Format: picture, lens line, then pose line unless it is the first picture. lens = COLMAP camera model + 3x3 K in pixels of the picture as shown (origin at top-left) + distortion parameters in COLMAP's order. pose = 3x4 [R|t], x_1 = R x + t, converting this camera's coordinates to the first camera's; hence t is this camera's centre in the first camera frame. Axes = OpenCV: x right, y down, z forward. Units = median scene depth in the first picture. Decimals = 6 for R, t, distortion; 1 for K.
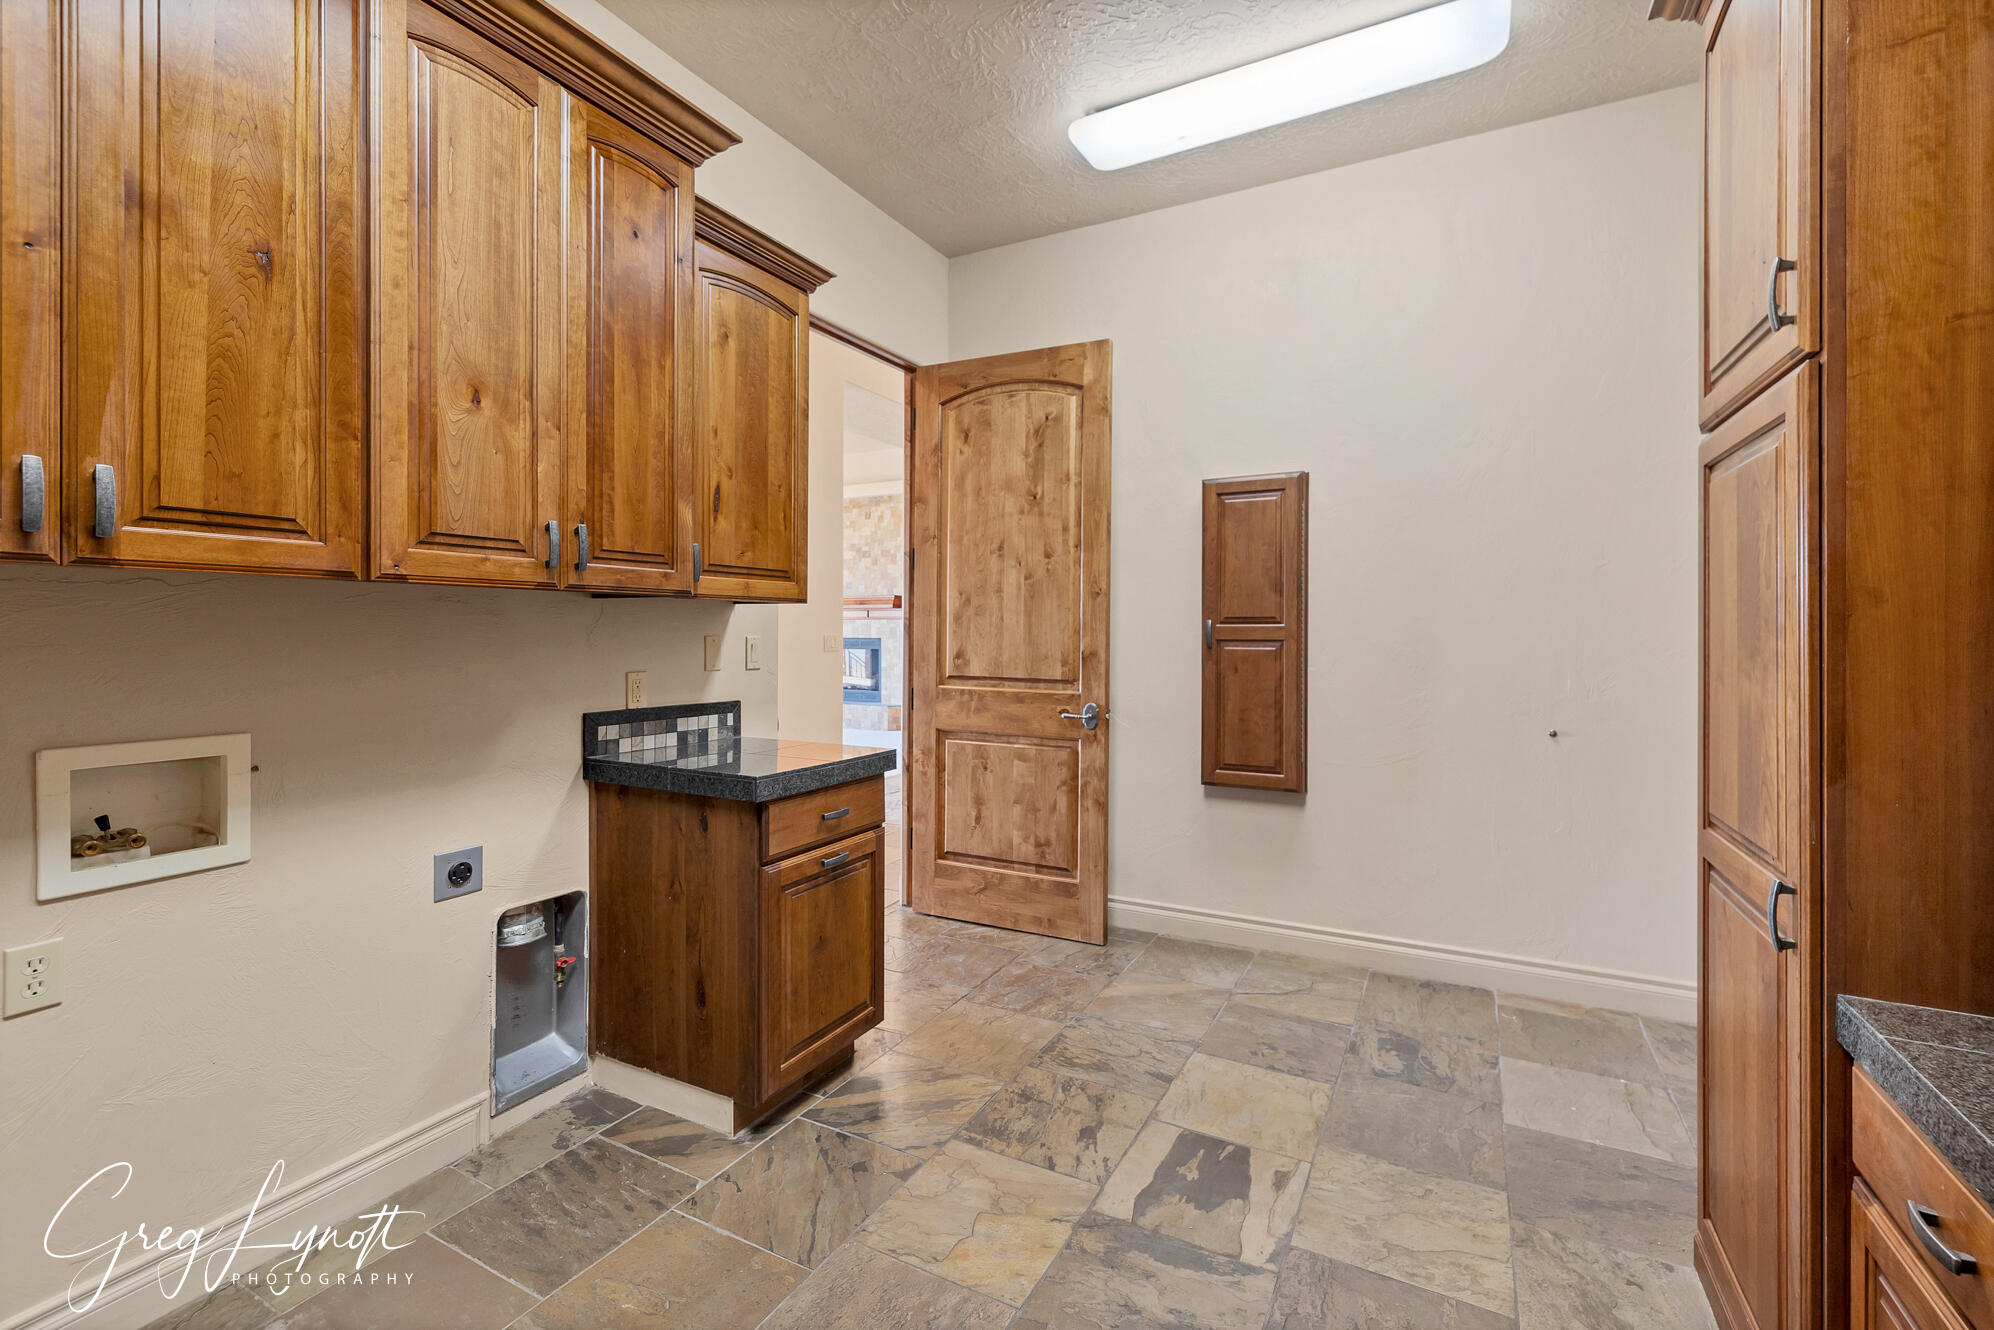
lens RADIAL K [[869.2, 0, 1006.0], [0, 869.2, 621.2], [0, 0, 1]] dist [0.002402, 0.000144]
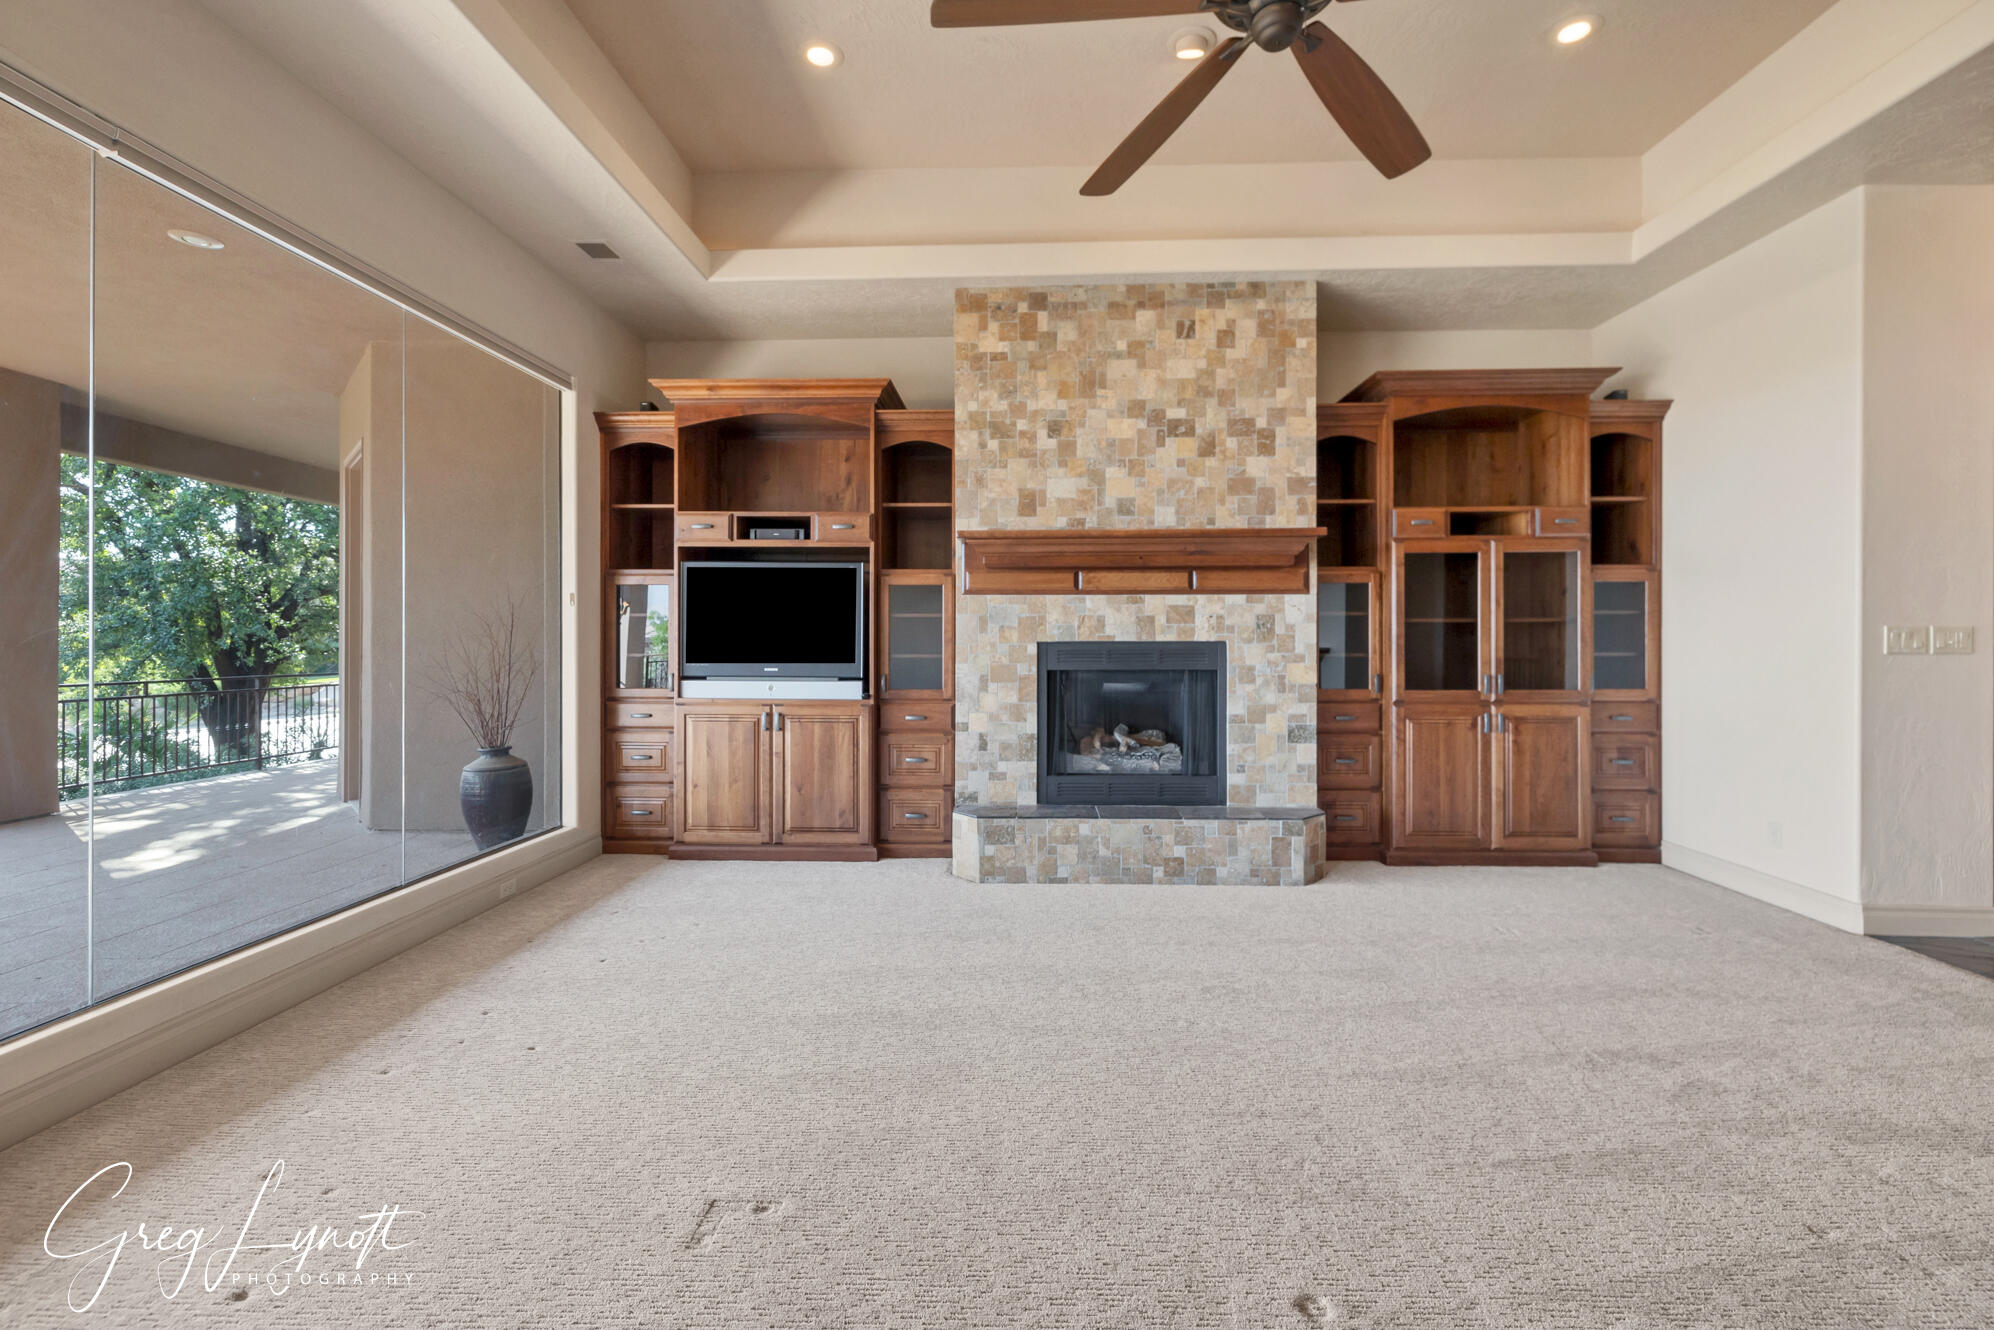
lens RADIAL K [[778.8, 0, 1012.5], [0, 778.8, 646.1], [0, 0, 1]] dist [0.001695, 0.000107]
pose [[0.903057, 0.000524, 0.429519, -0.382097], [-0.002737, 0.999986, 0.004534, 0.020154], [-0.429511, -0.005269, 0.903046, 0.719397]]
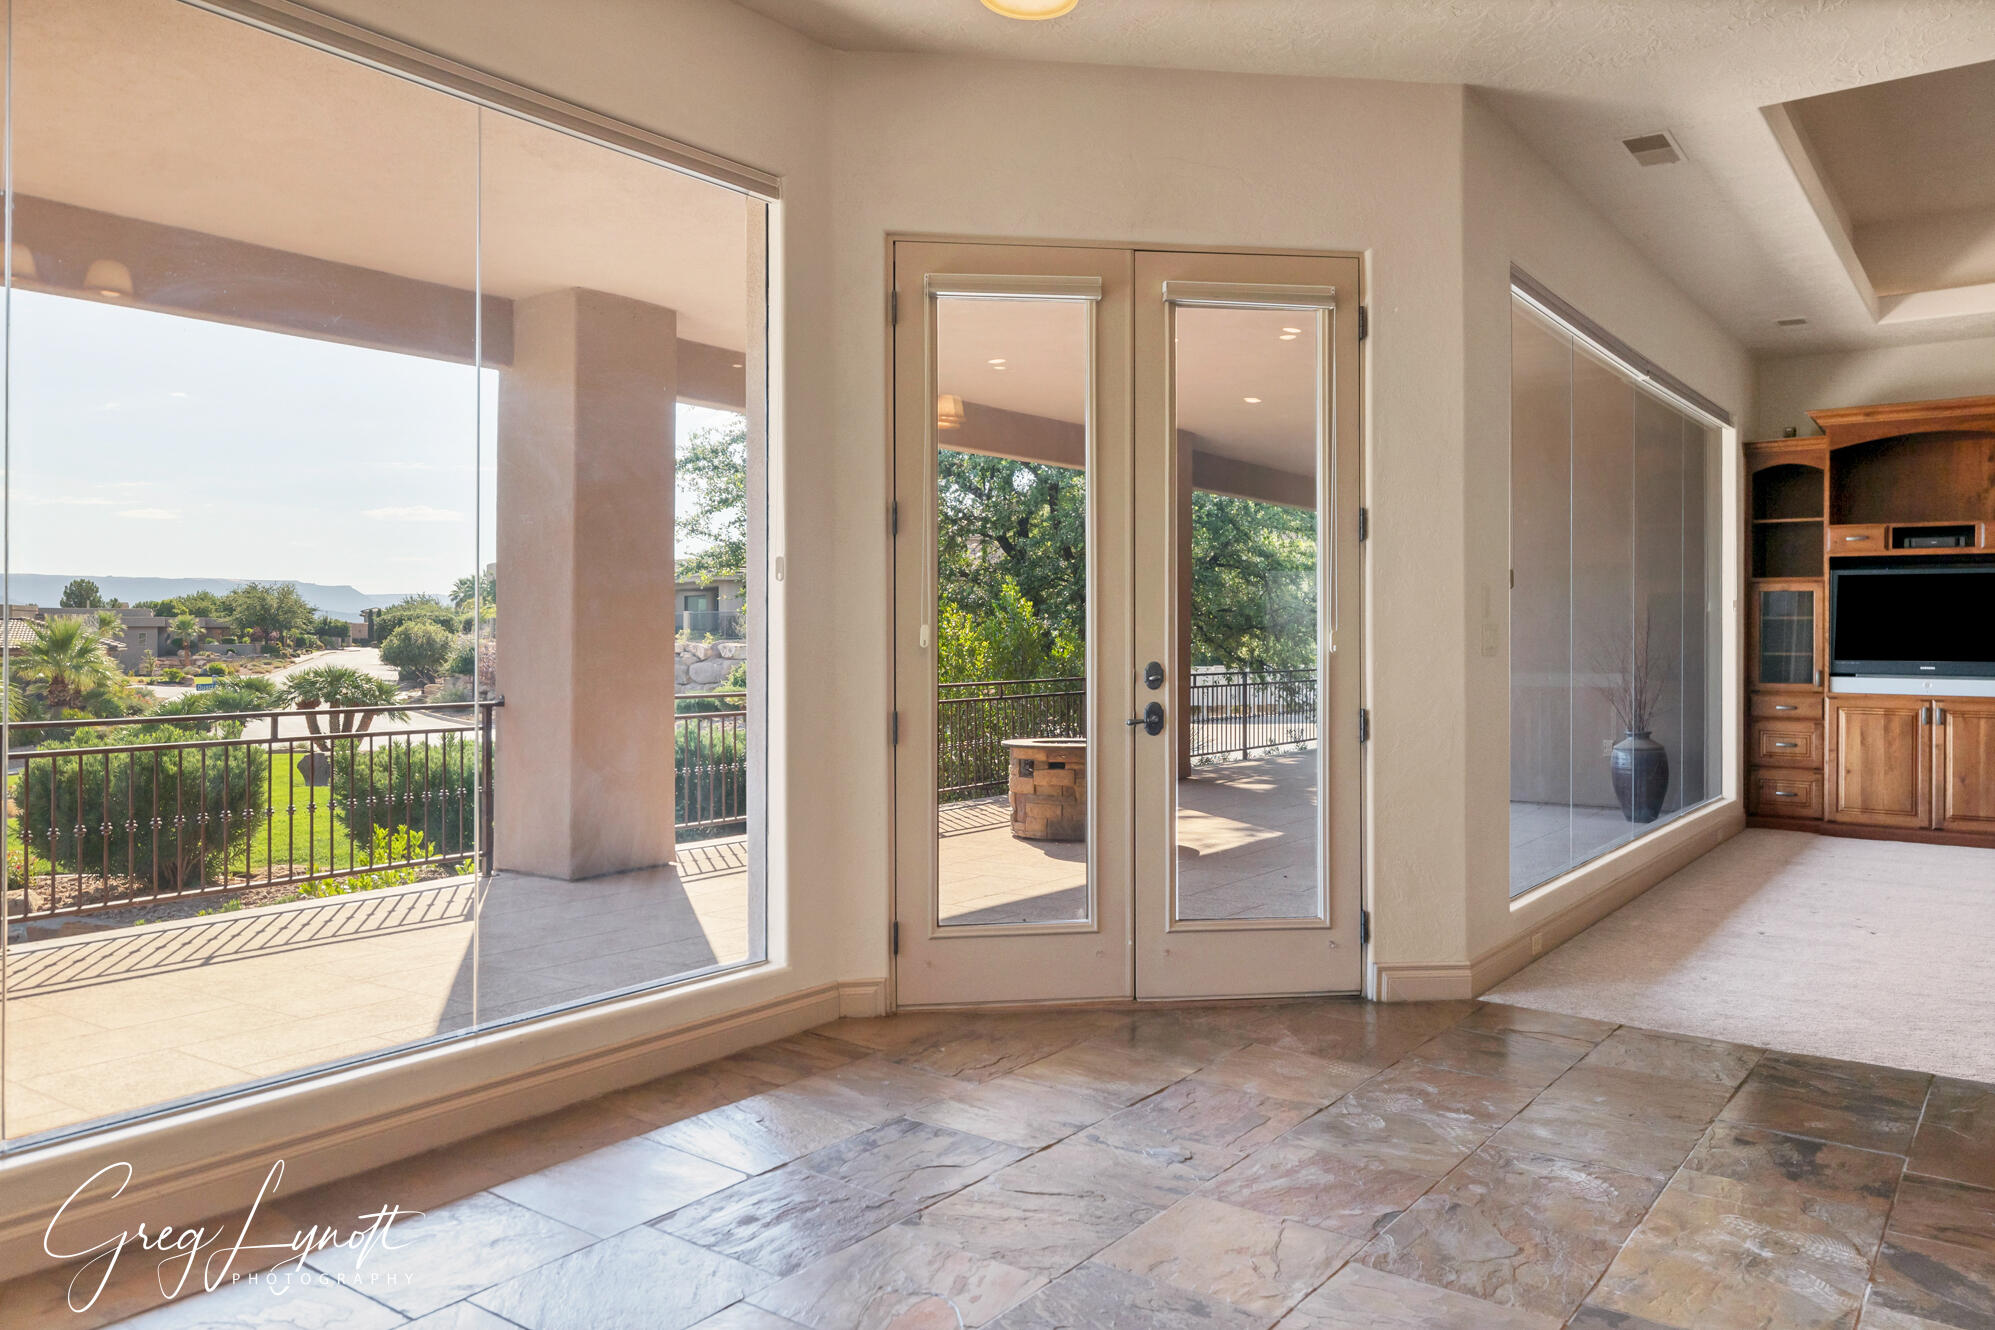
lens RADIAL K [[1407.7, 0, 1003.8], [0, 1407.7, 642.8], [0, 0, 1]] dist [0.002307, -0.004331]
pose [[0.988477, 0.004035, -0.151320, -0.689170], [-0.003421, 0.999985, 0.004318, 0.018815], [0.151335, -0.003750, 0.988475, 0.313863]]
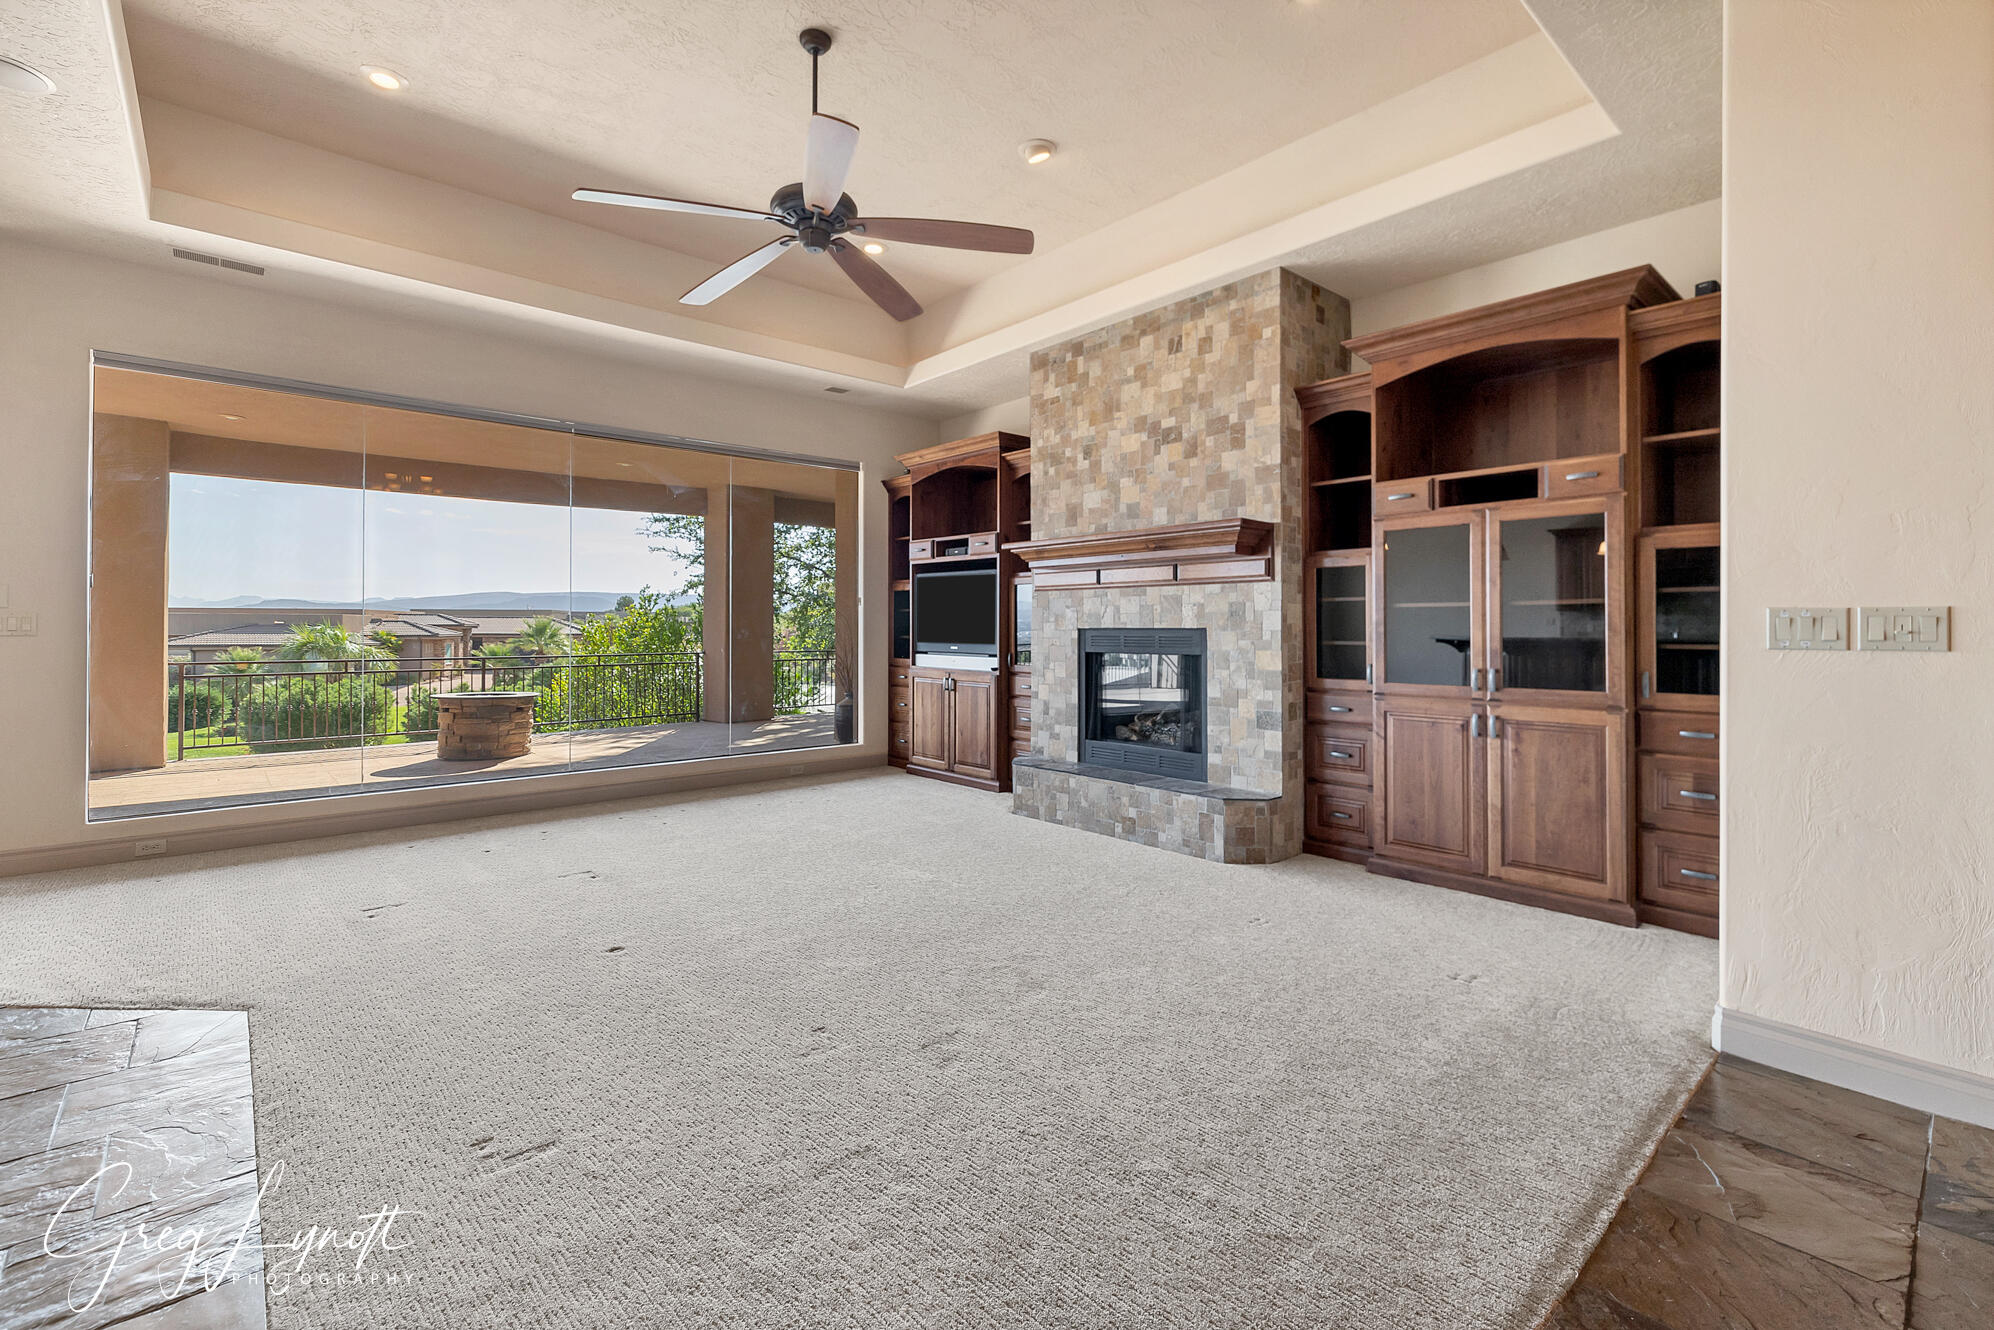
lens RADIAL K [[869.2, 0, 999.1], [0, 869.2, 616.8], [0, 0, 1]] dist [0.002402, 0.000144]
pose [[0.934873, -0.002237, -0.354976, -0.087838], [-0.001695, 0.999941, -0.010765, 0.018458], [0.354979, 0.010665, 0.934814, 0.569550]]
